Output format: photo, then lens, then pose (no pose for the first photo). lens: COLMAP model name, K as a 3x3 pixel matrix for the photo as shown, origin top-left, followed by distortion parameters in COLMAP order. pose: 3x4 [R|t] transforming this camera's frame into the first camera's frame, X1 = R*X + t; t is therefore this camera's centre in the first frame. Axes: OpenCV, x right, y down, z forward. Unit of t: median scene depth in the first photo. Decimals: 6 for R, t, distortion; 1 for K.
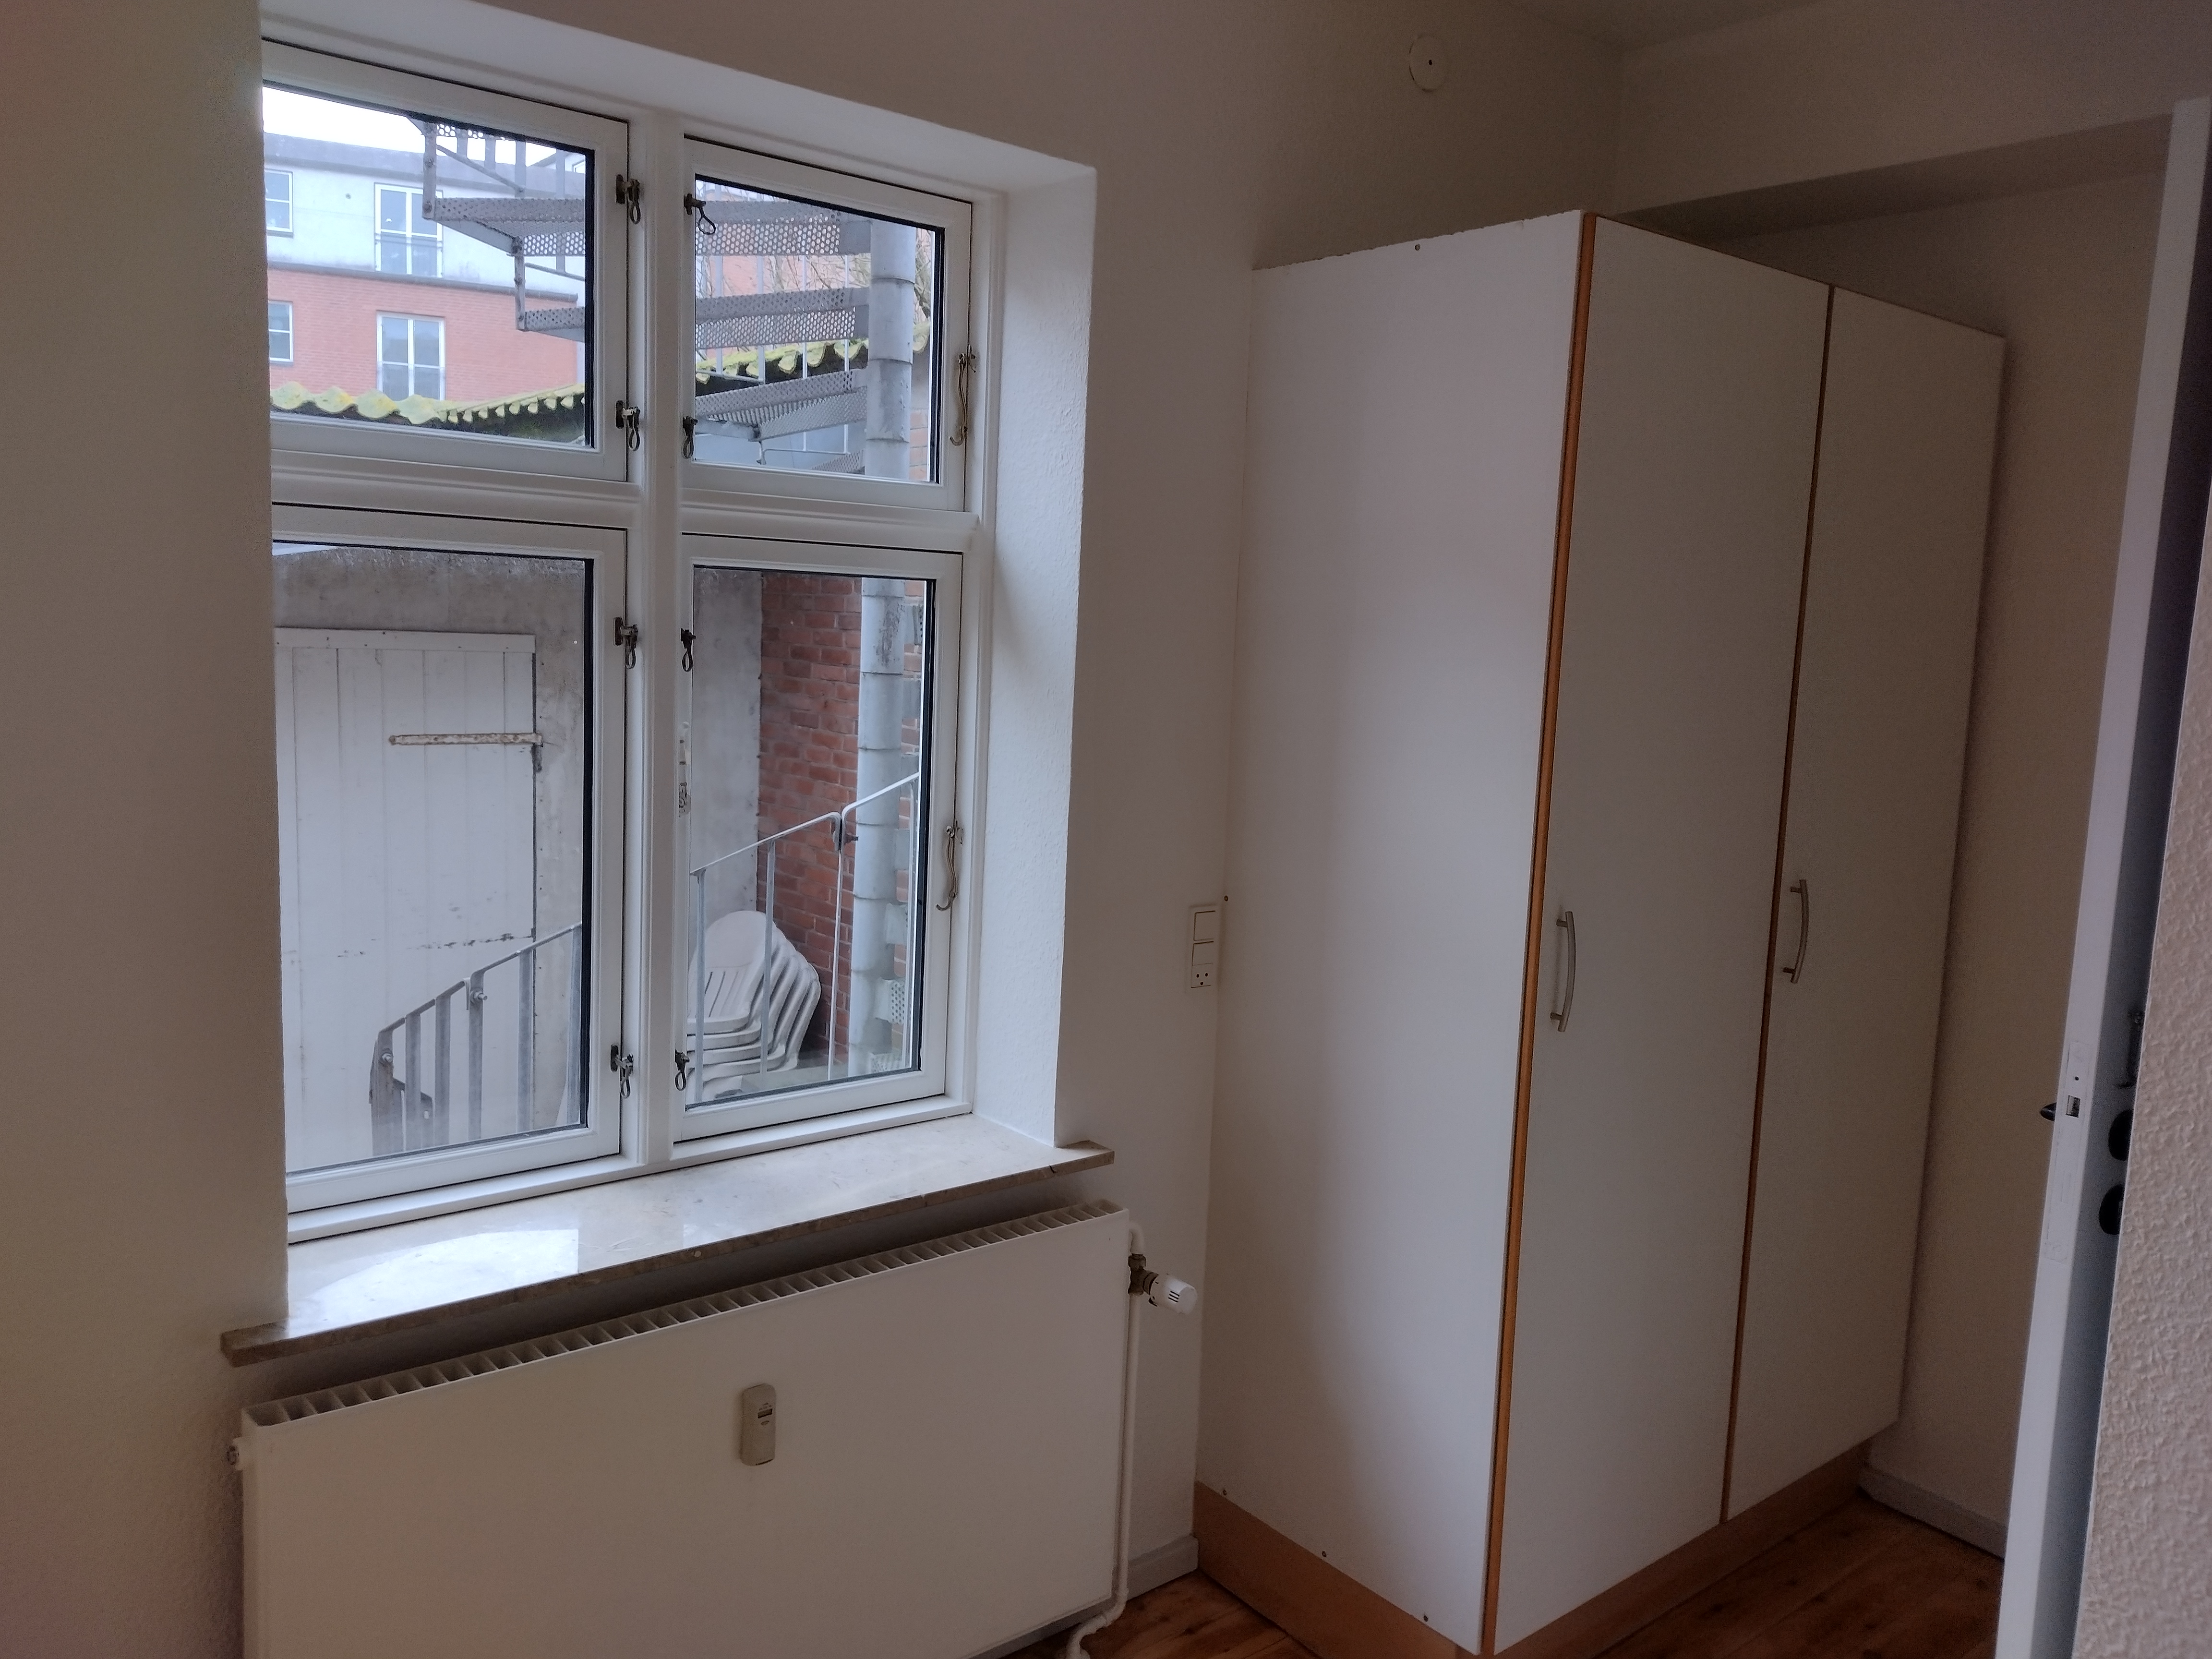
lens RADIAL K [[1660.4, 0, 1114.7], [0, 1660.4, 809.1], [0, 0, 1]] dist [0.117539, -0.181615]
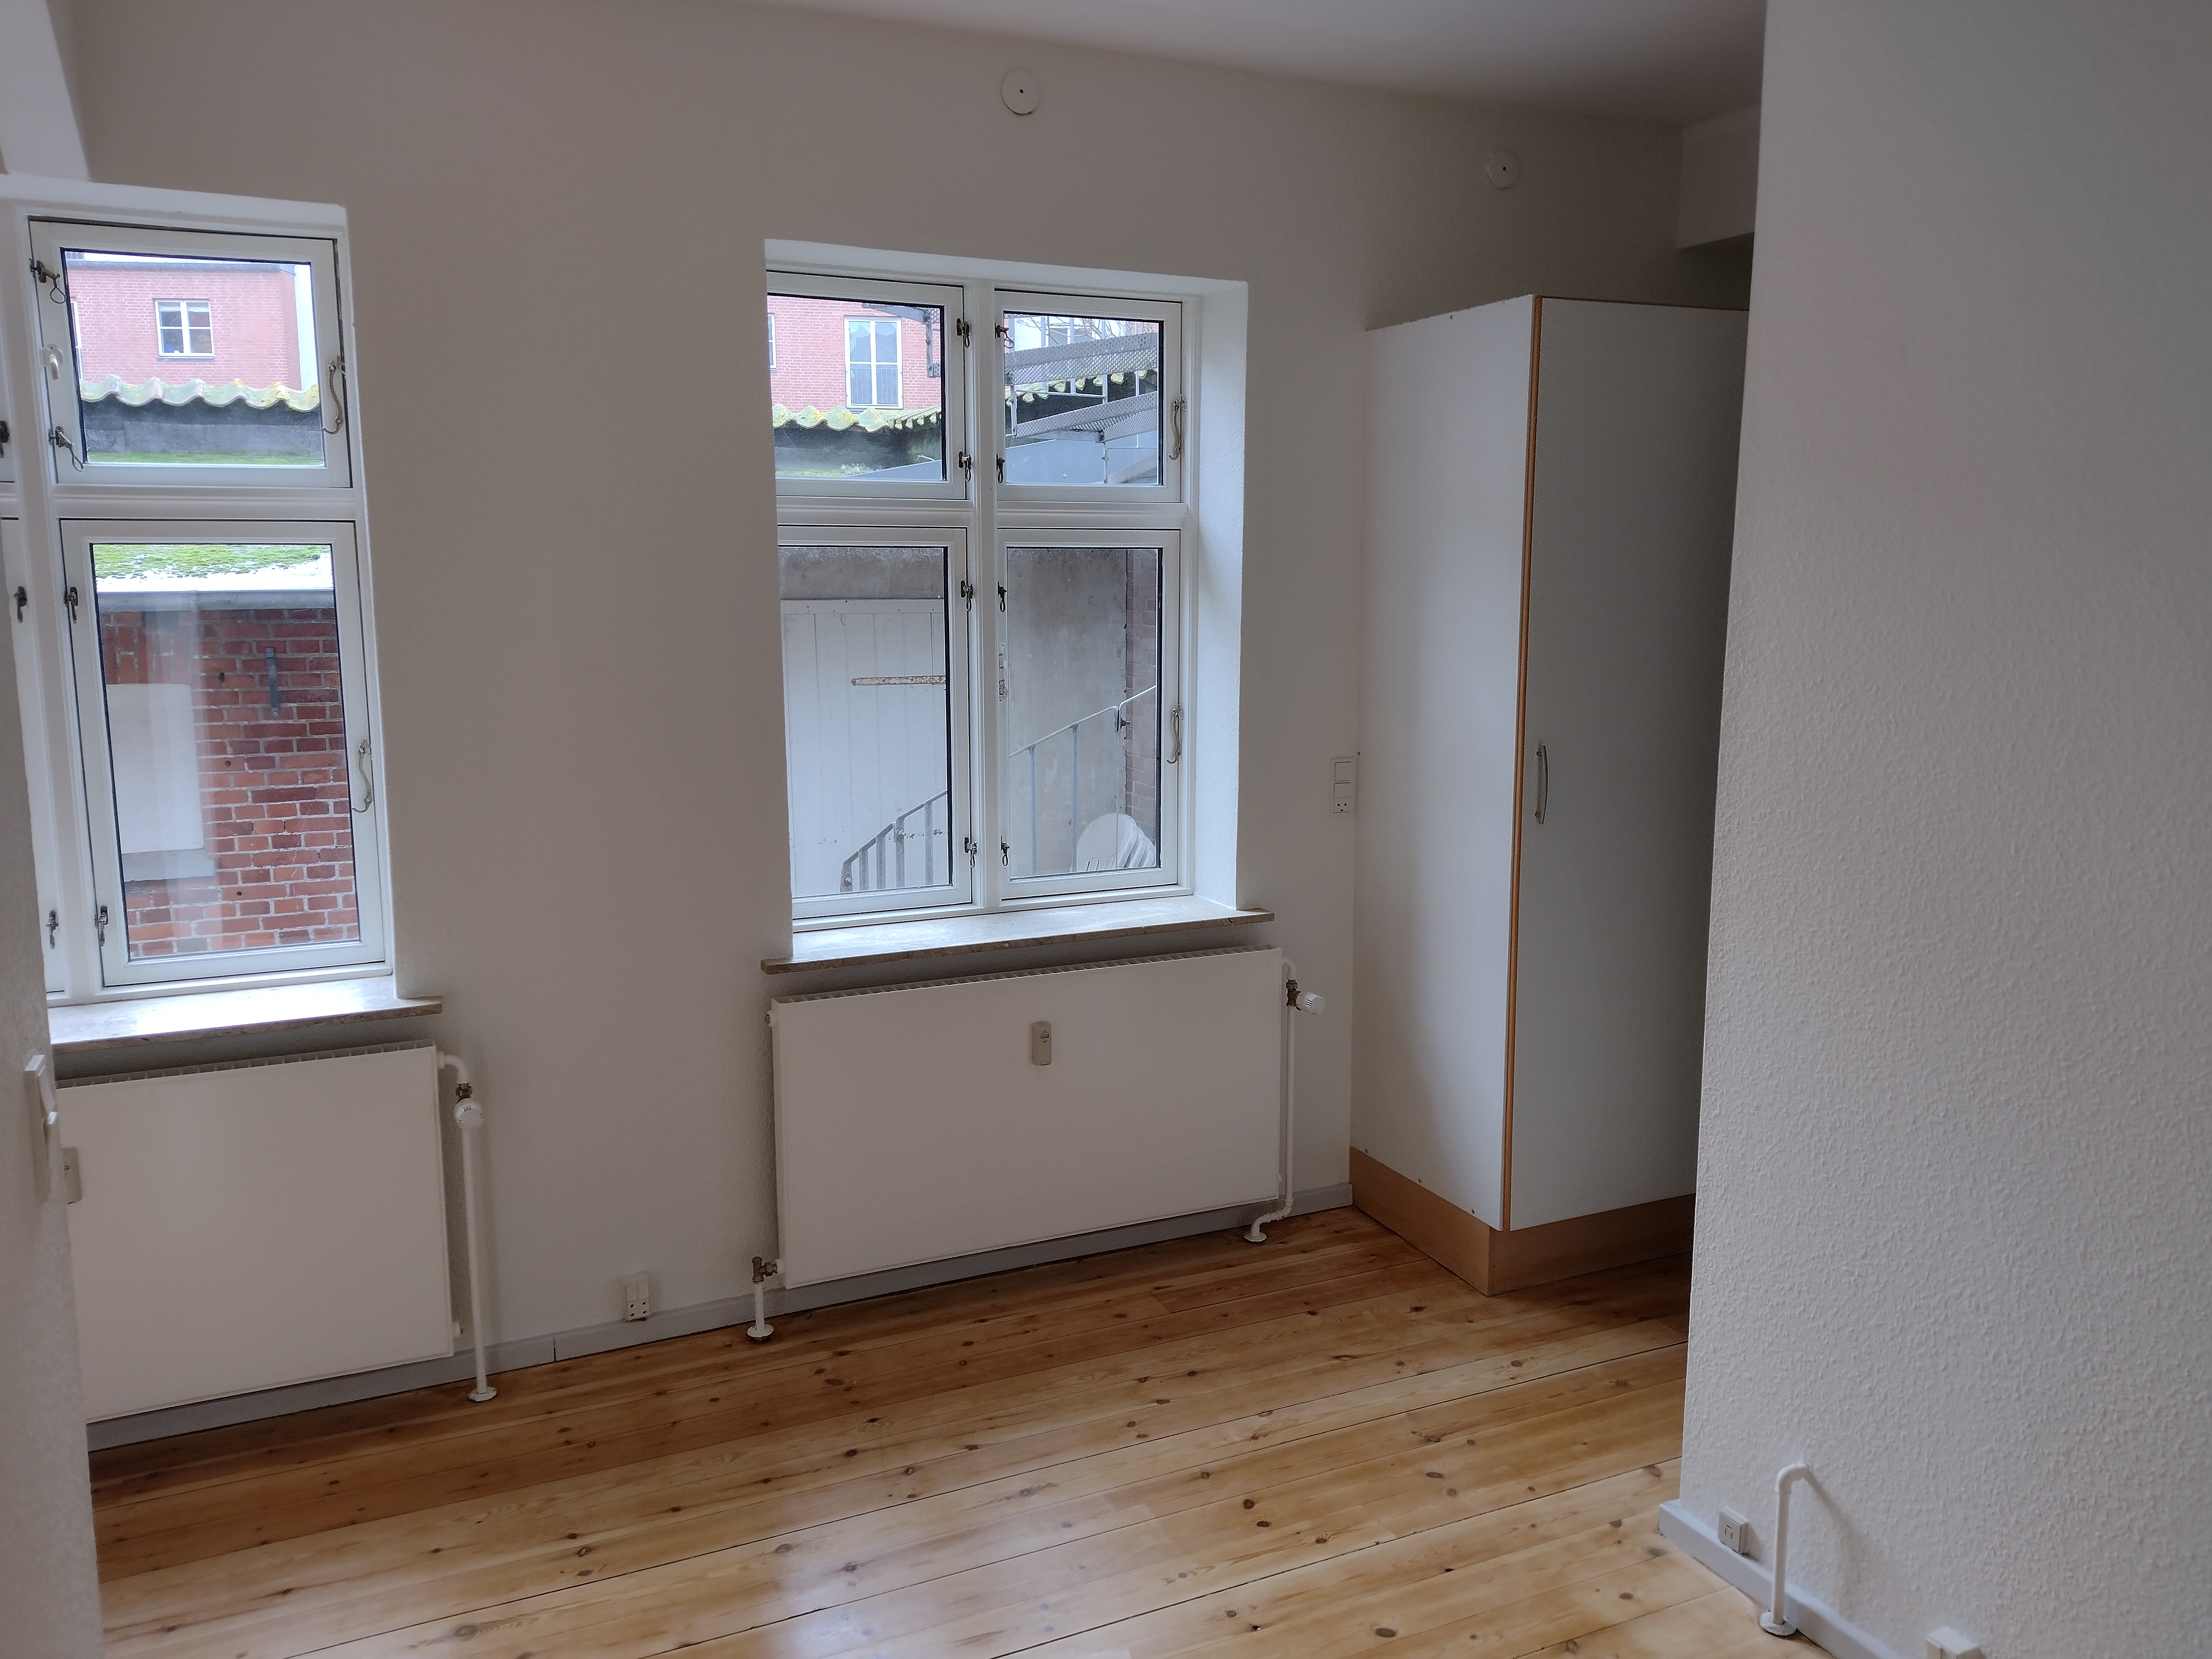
lens RADIAL K [[1660.4, 0, 1114.7], [0, 1660.4, 809.1], [0, 0, 1]] dist [0.117539, -0.181615]
pose [[0.967075, -0.005393, -0.254435, 0.248178], [0.012336, 0.999594, 0.025703, 0.066161], [0.254193, -0.027995, 0.966748, -0.525923]]
